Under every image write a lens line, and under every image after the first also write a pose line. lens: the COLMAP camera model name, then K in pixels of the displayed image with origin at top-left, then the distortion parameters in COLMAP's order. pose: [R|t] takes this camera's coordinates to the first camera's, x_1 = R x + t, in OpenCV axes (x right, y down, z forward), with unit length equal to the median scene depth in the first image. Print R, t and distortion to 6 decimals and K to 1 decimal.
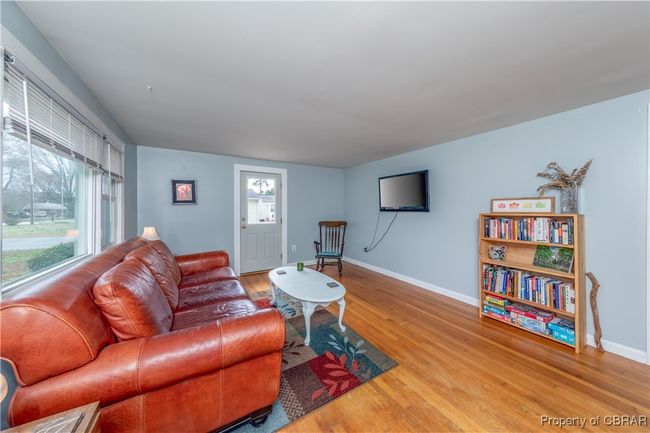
lens RADIAL K [[220.5, 0, 322.1], [0, 220.5, 210.6], [0, 0, 1]] dist [0.000683, 0.000142]
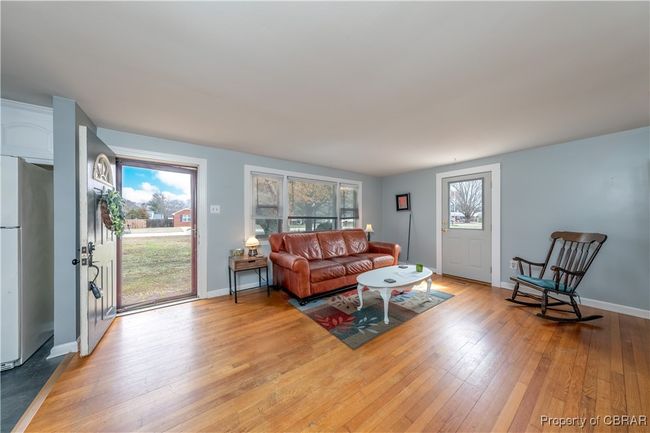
lens RADIAL K [[206.2, 0, 322.5], [0, 206.2, 218.8], [0, 0, 1]] dist [0.006514, -0.000080]
pose [[0.079643, 0.012794, -0.996741, 1.256007], [0.003922, 0.999906, 0.013149, 0.004965], [0.996816, -0.004957, 0.079585, 0.682377]]
